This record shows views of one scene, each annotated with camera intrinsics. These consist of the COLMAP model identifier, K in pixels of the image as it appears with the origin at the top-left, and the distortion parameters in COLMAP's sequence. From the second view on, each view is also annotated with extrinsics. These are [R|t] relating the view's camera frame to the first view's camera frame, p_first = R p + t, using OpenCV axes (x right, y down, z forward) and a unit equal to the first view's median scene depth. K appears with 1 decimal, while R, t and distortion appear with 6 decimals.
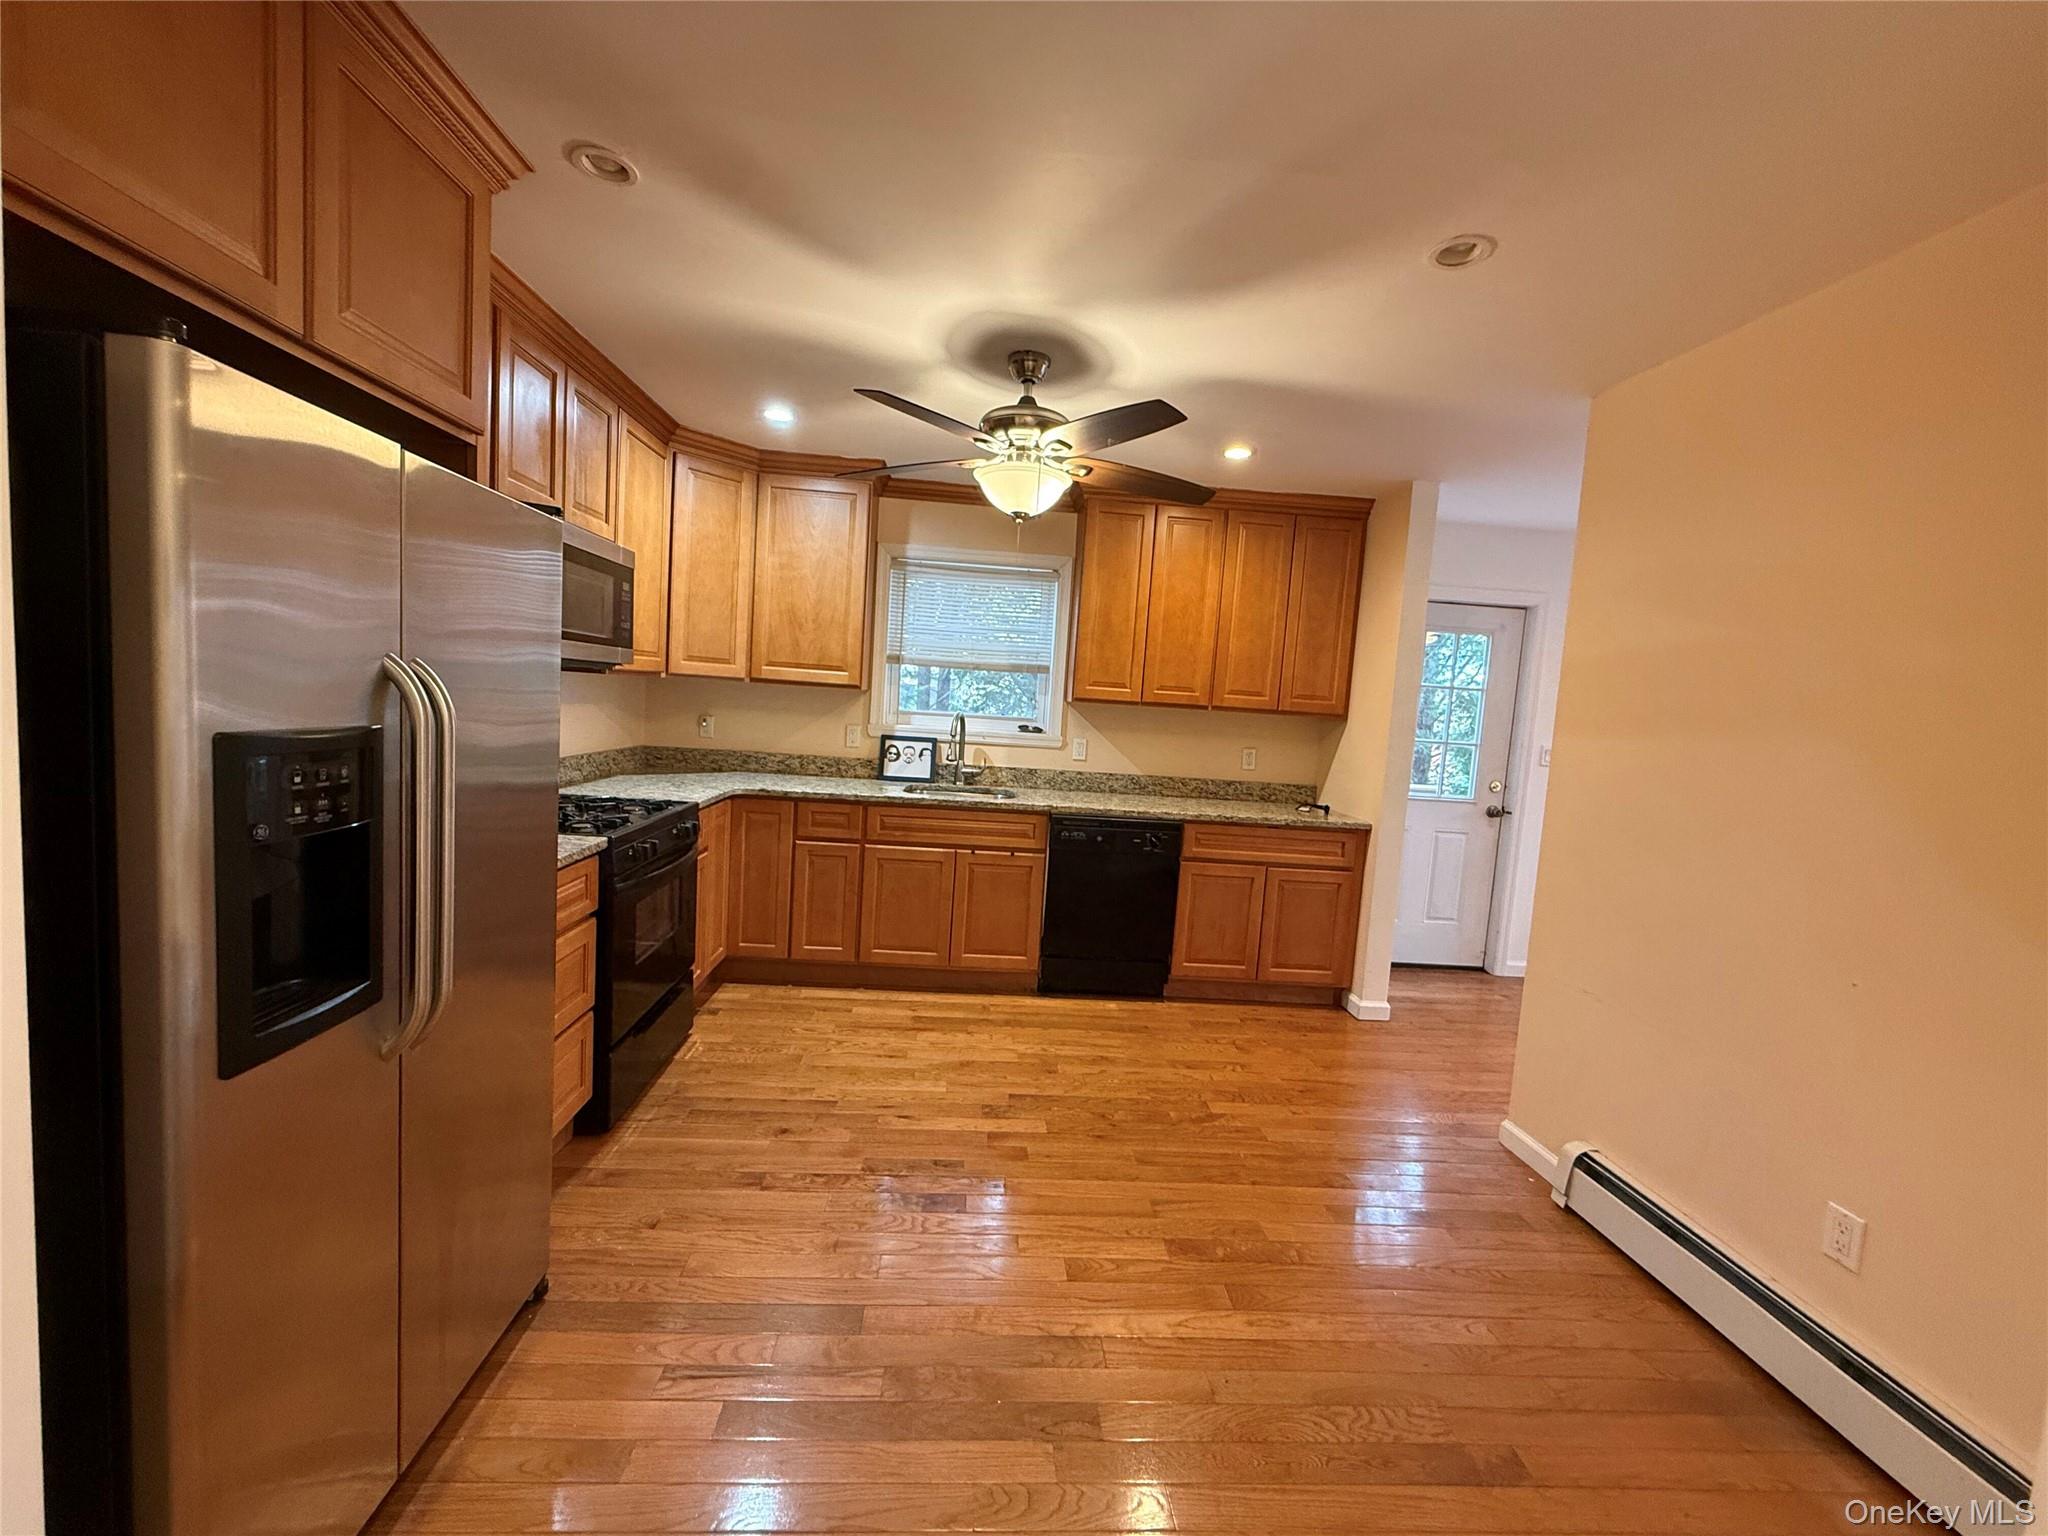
lens RADIAL K [[810.3, 0, 1019.0], [0, 810.3, 768.1], [0, 0, 1]] dist [0.000512, 0.000128]
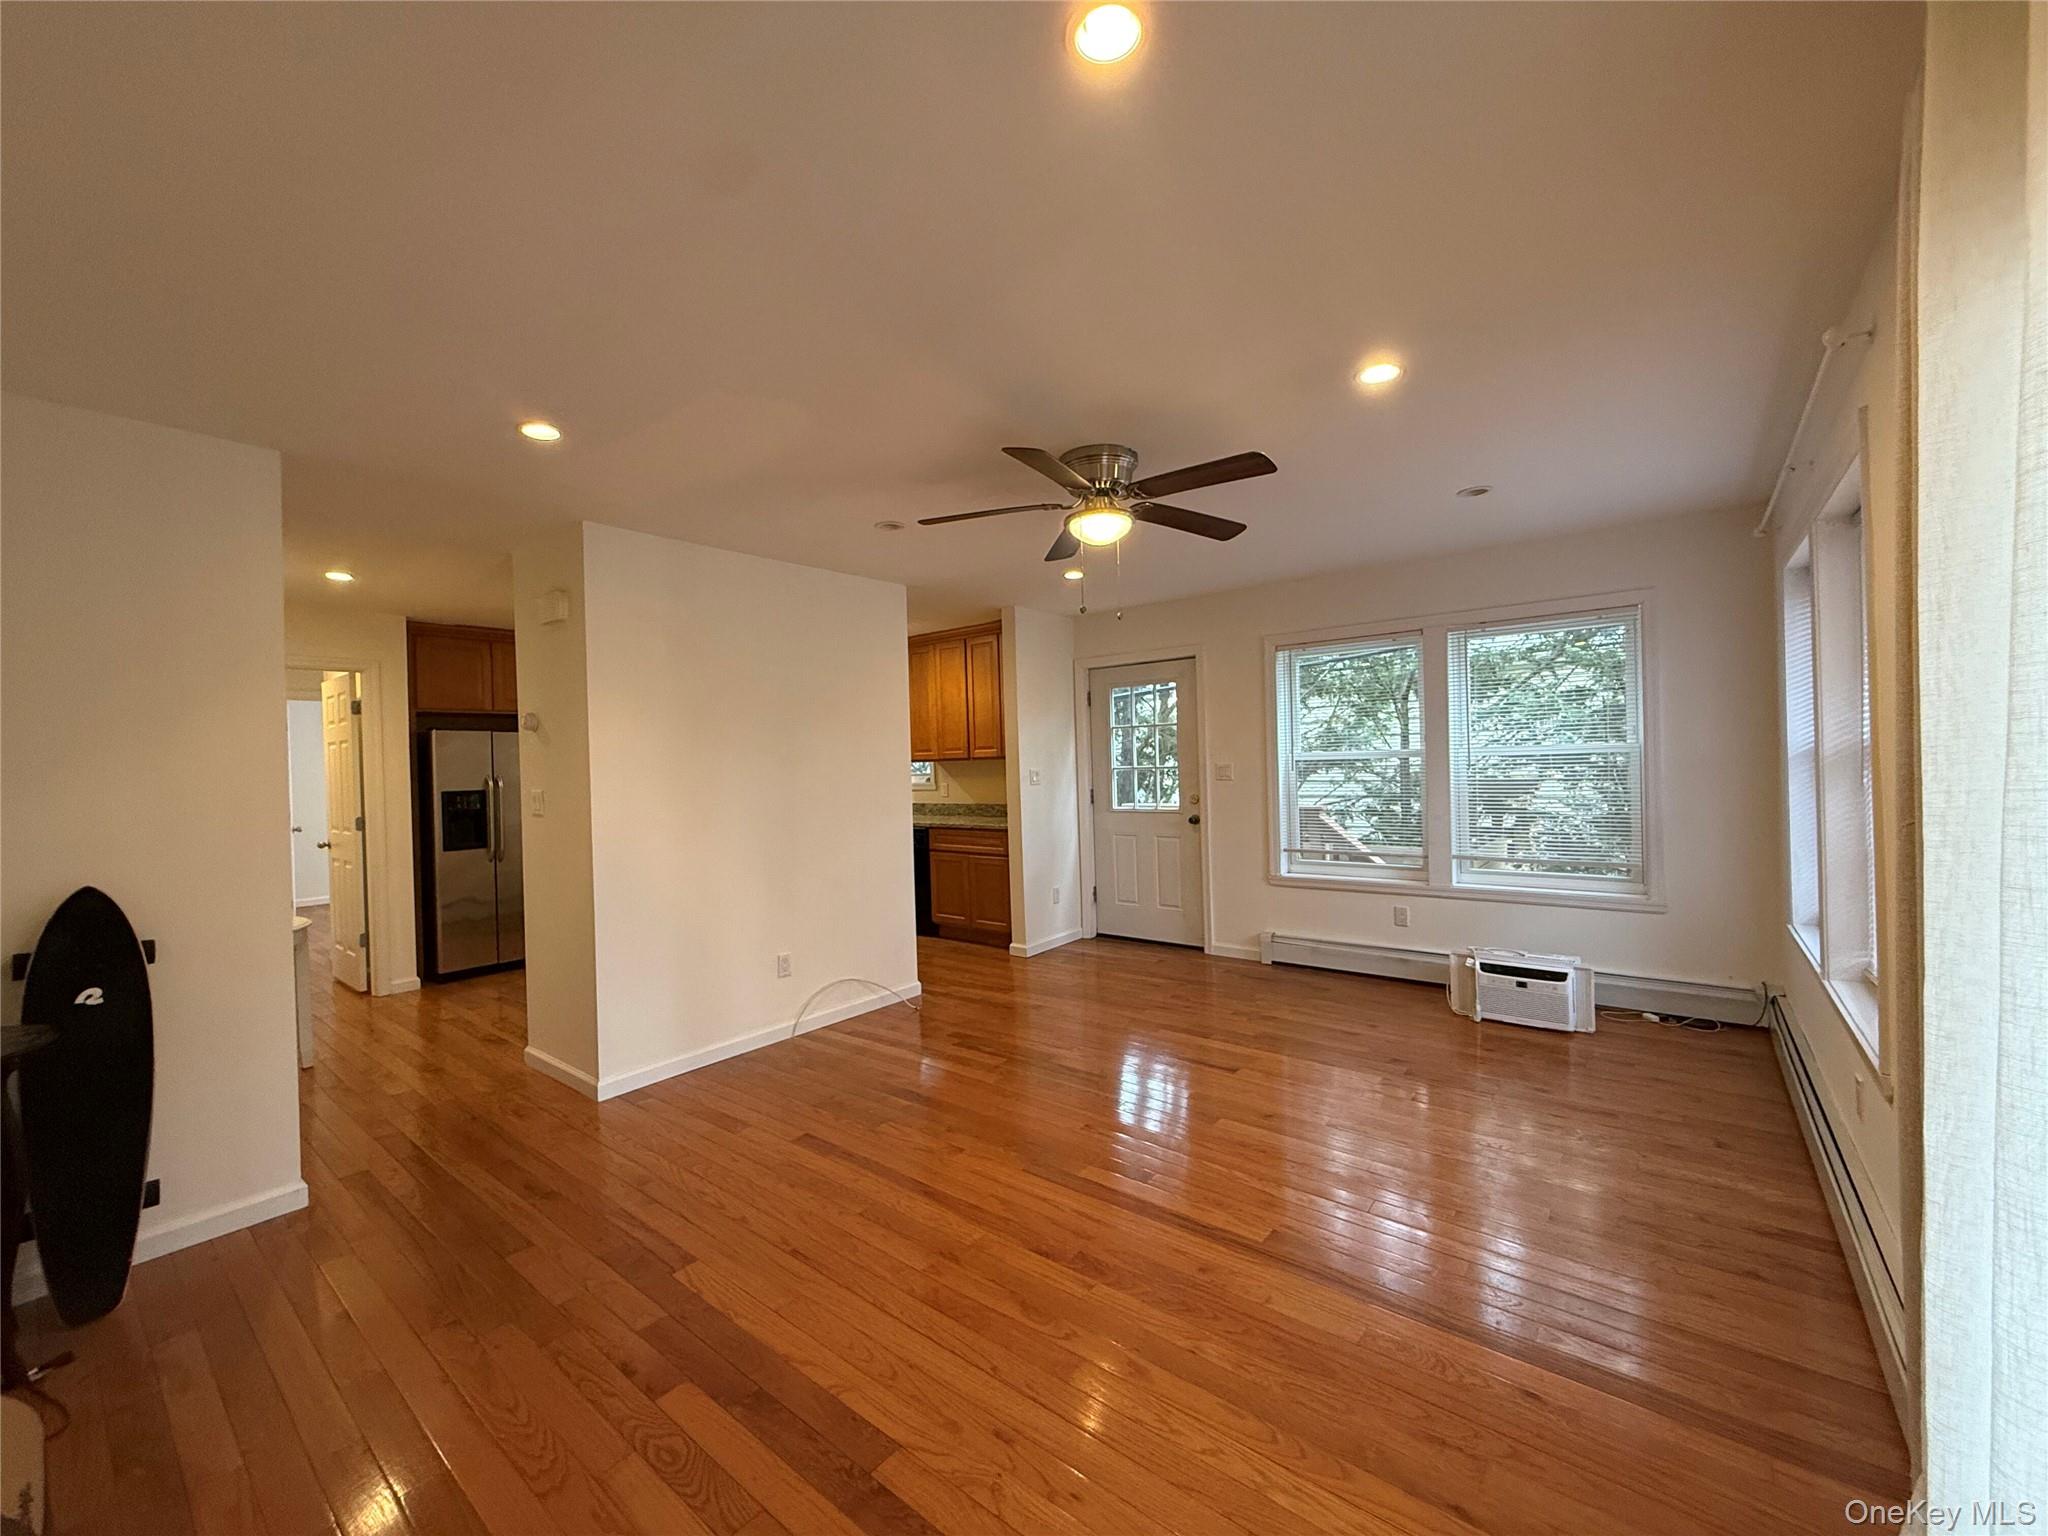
lens RADIAL K [[810.3, 0, 1017.4], [0, 810.3, 775.0], [0, 0, 1]] dist [0.000512, 0.000128]
pose [[0.734612, -0.073031, -0.674546, 1.595849], [0.020012, 0.996090, -0.086049, 0.112723], [0.678192, 0.049714, 0.733201, -0.137070]]
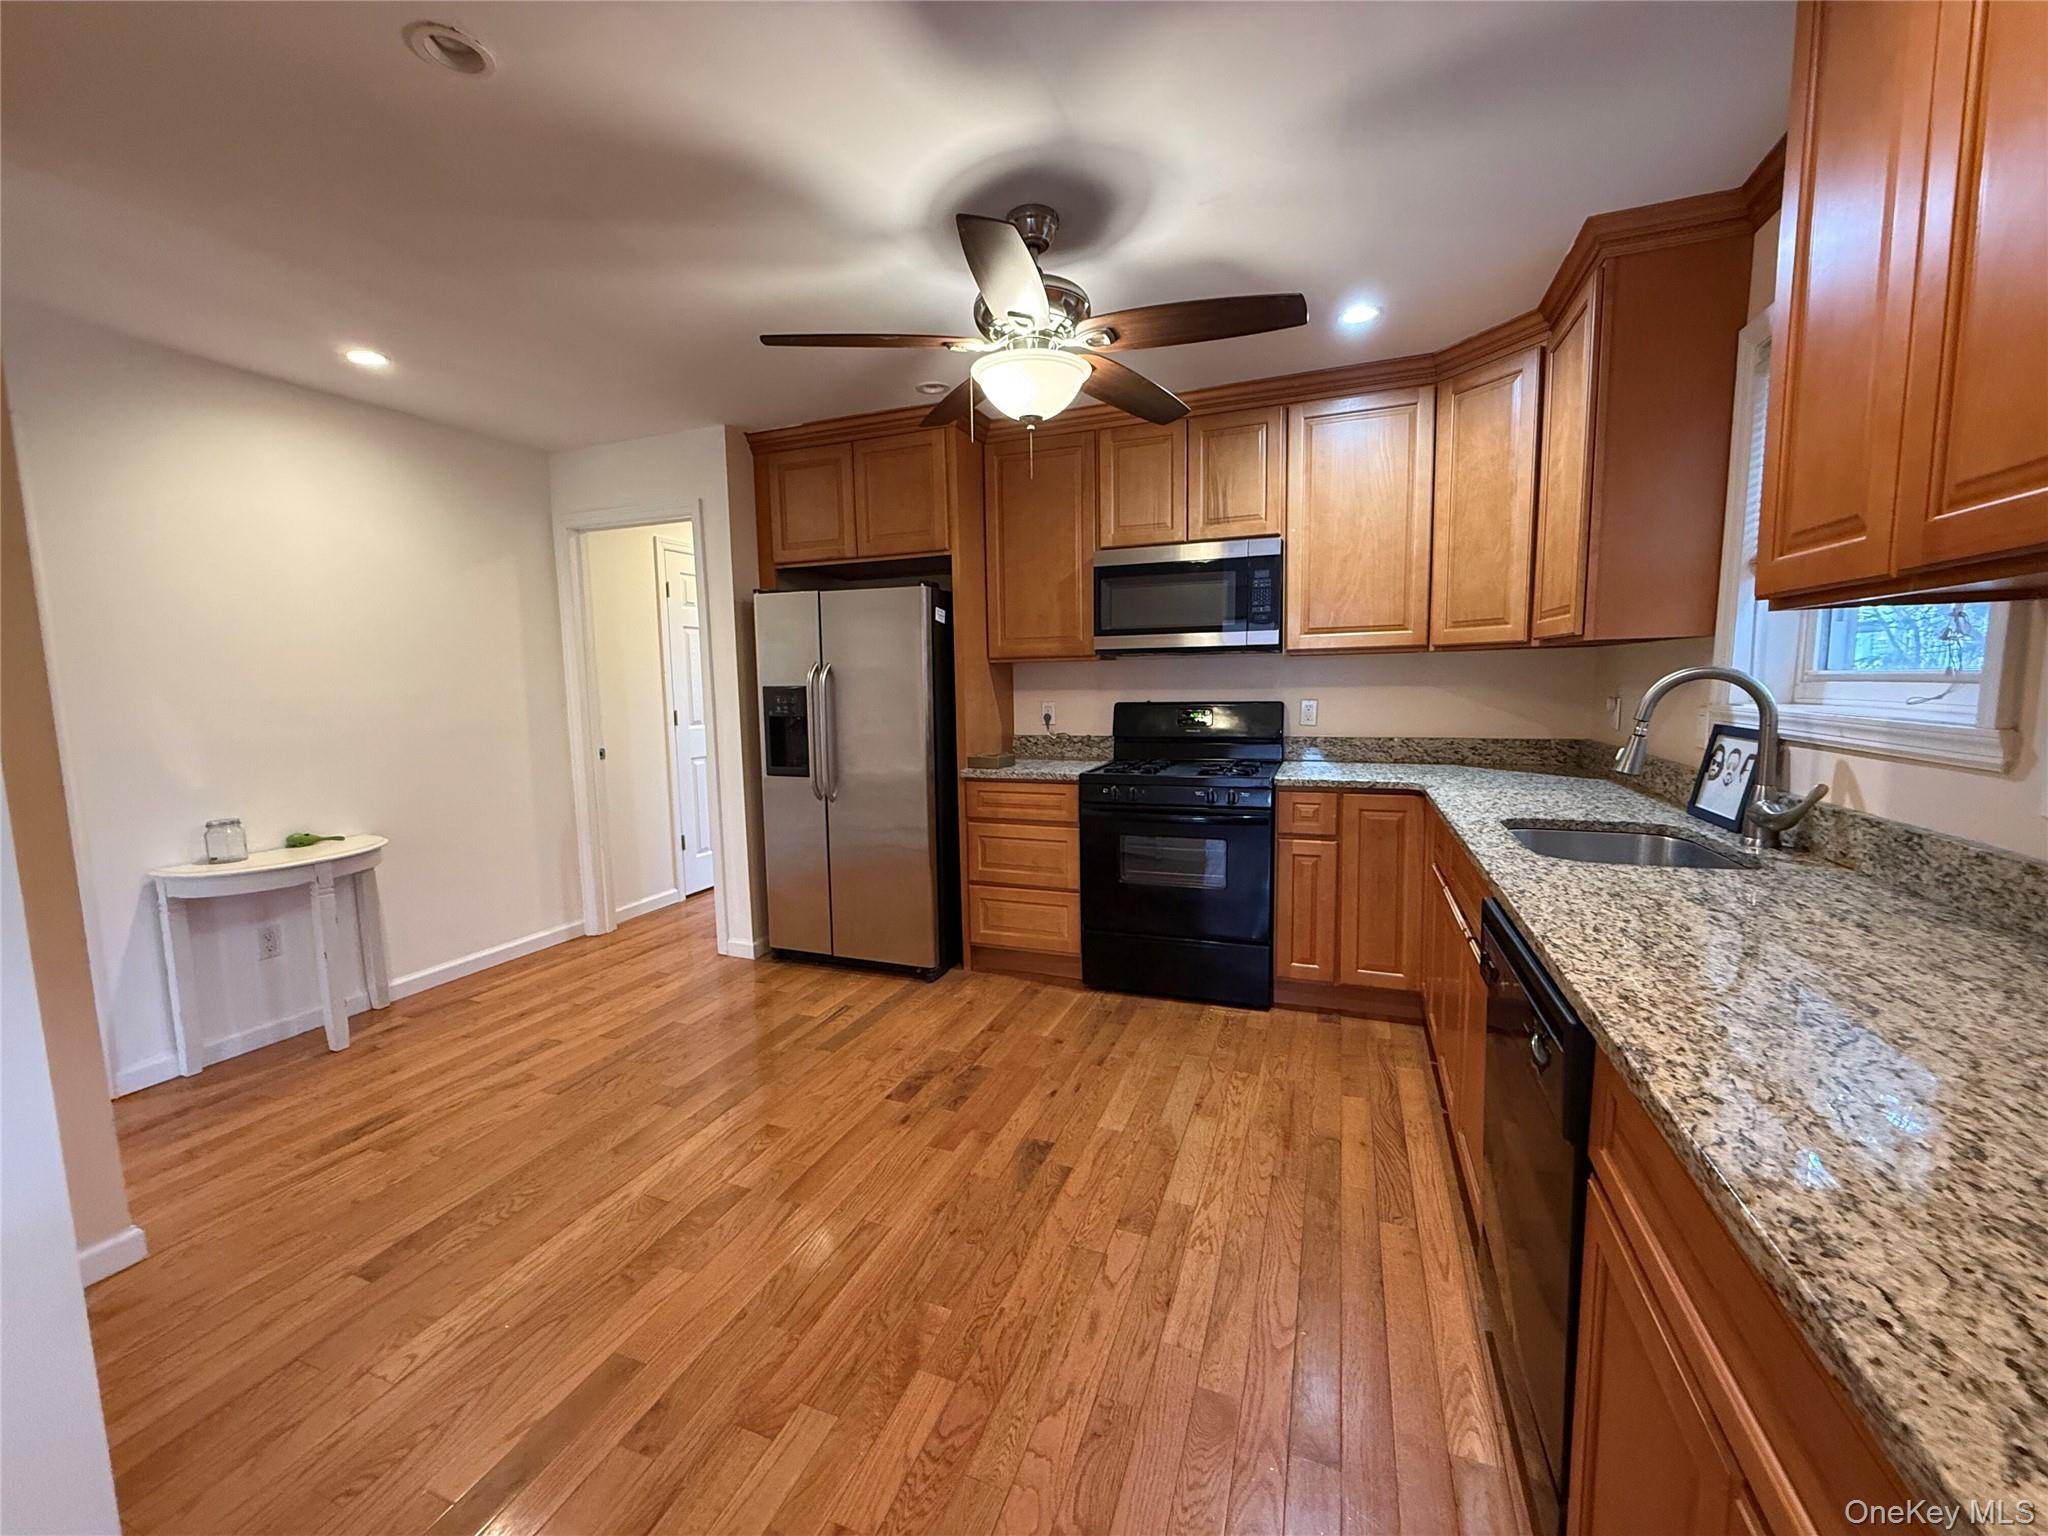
lens RADIAL K [[810.3, 0, 1011.6], [0, 810.3, 768.2], [0, 0, 1]] dist [0.000512, 0.000128]
pose [[-0.425260, 0.042294, -0.904083, 0.550012], [-0.086099, 0.992487, 0.086929, -0.024616], [0.900967, 0.114808, -0.418423, 0.987327]]
